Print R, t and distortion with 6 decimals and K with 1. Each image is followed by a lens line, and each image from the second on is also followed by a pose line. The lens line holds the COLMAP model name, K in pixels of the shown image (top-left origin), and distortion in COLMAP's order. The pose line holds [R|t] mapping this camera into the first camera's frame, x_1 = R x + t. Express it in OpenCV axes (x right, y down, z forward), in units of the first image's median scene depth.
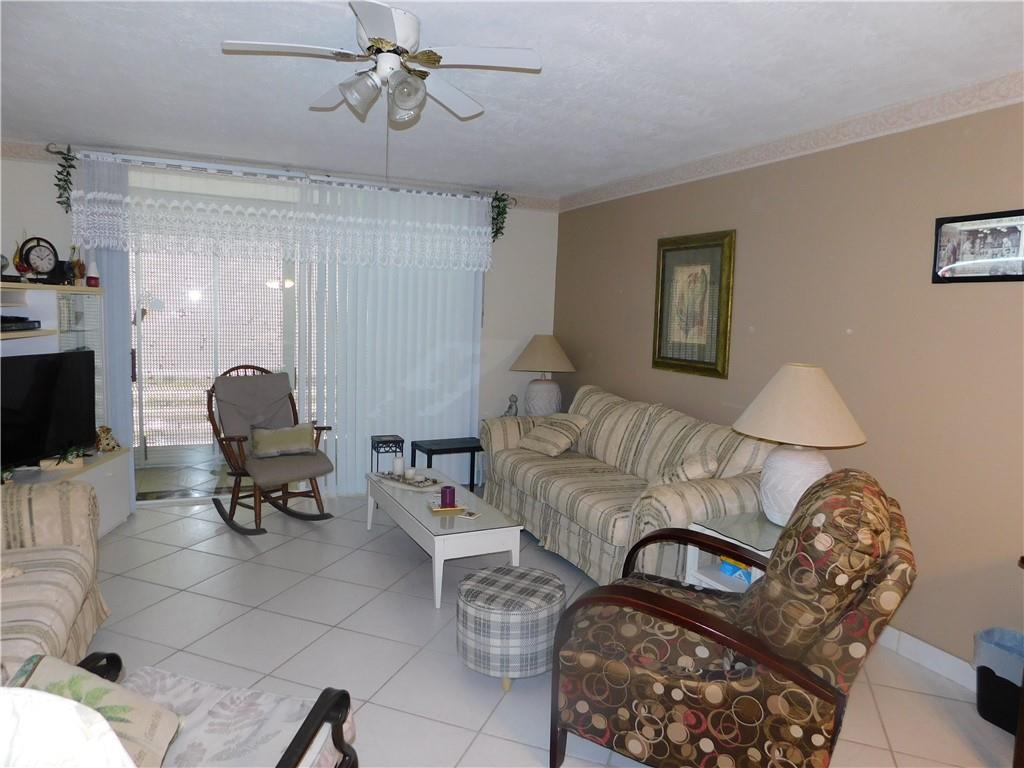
lens RADIAL K [[686.2, 0, 512.0], [0, 686.2, 384.0], [0, 0, 1]] dist [-0.065860, 0.064111]
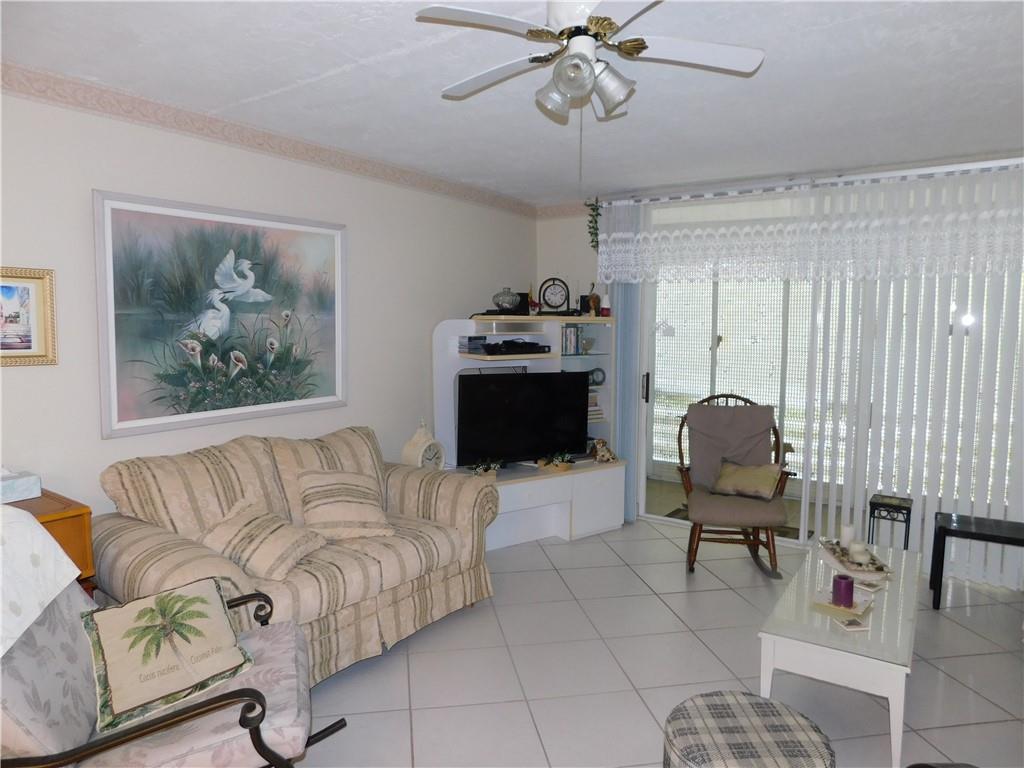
lens RADIAL K [[686.2, 0, 512.0], [0, 686.2, 384.0], [0, 0, 1]] dist [-0.065860, 0.064111]
pose [[0.495079, 0.048951, -0.867468, 0.314958], [-0.083981, 0.996433, 0.008299, -0.027163], [0.864780, 0.068742, 0.497424, 0.301366]]
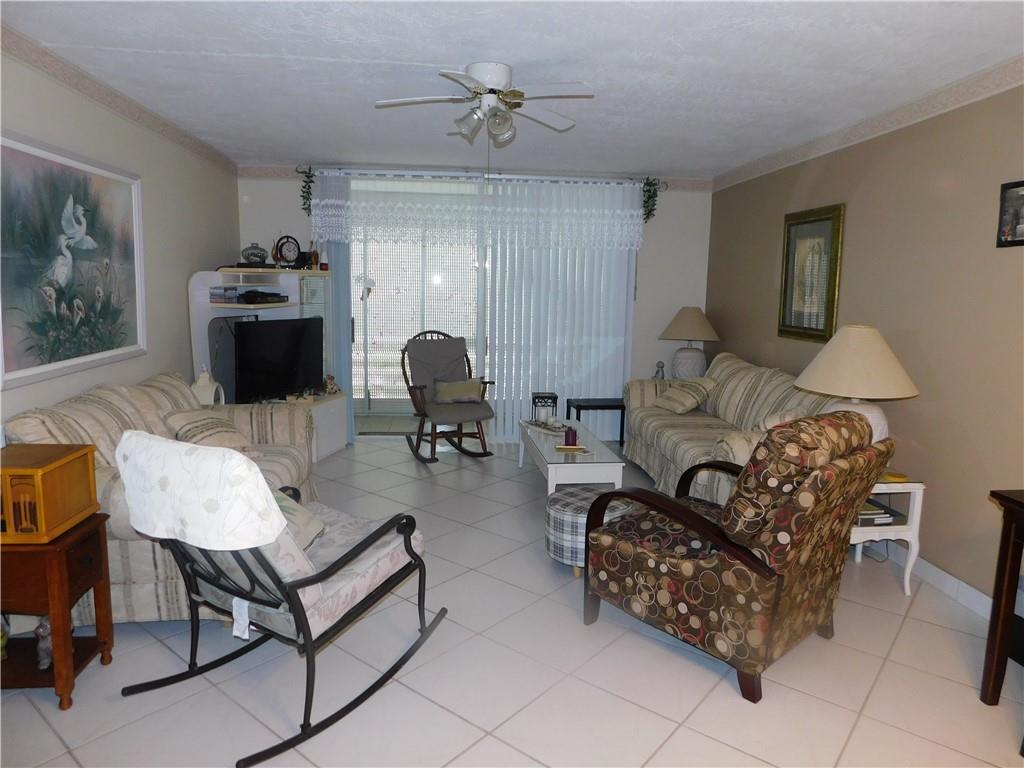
lens RADIAL K [[696.3, 0, 512.8], [0, 696.3, 382.1], [0, 0, 1]] dist [-0.041552, 0.066733]
pose [[0.942843, 0.030116, -0.331874, 0.199194], [-0.022280, 0.999376, 0.027394, 0.031761], [0.332492, -0.018434, 0.942926, -0.181216]]
